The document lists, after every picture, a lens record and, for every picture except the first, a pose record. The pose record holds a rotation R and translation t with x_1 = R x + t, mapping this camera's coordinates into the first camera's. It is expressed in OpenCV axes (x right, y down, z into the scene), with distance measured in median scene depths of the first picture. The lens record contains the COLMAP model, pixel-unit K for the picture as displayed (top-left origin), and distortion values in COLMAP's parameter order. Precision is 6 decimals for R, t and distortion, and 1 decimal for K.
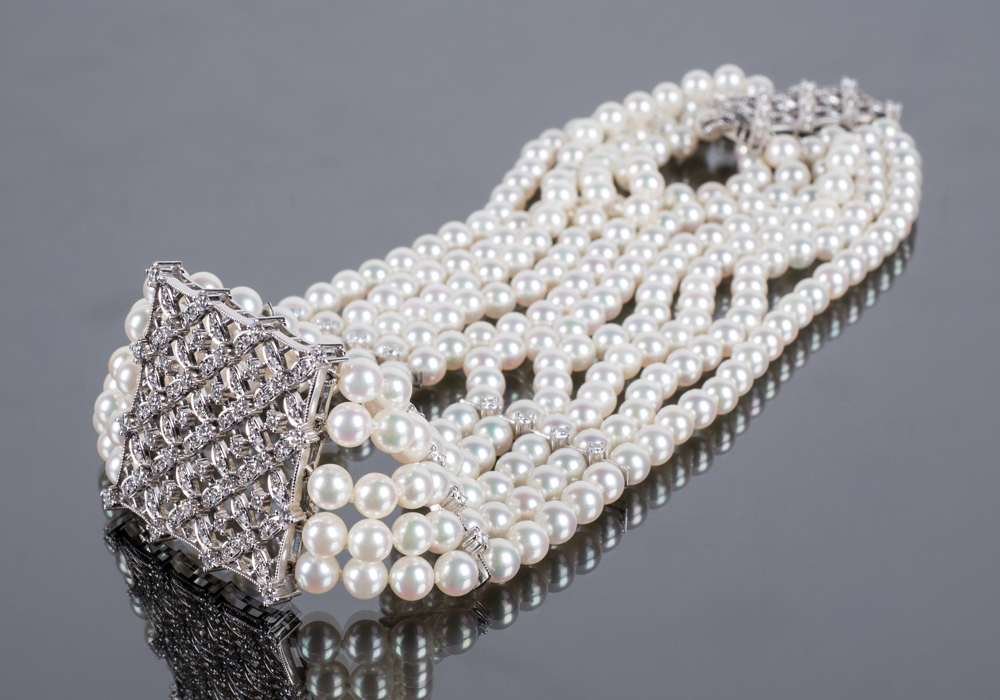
lens RADIAL K [[2662.2, 0, 536.2], [0, 2662.2, 262.2], [0, 0, 1]] dist [0.045526, 0.000000]
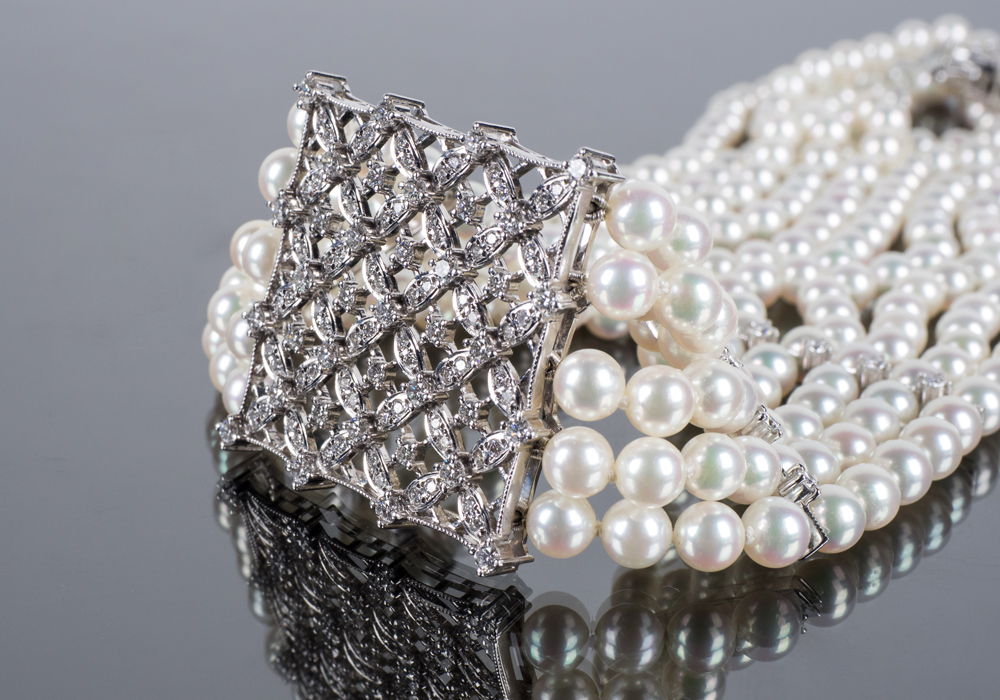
lens RADIAL K [[2021.1, 0, 494.3], [0, 2021.1, 351.8], [0, 0, 1]] dist [0.081698, 0.000000]
pose [[0.999843, 0.016499, 0.006422, -0.100292], [-0.015989, 0.997223, -0.072740, 0.108744], [-0.007604, 0.072626, 0.997330, 0.504841]]
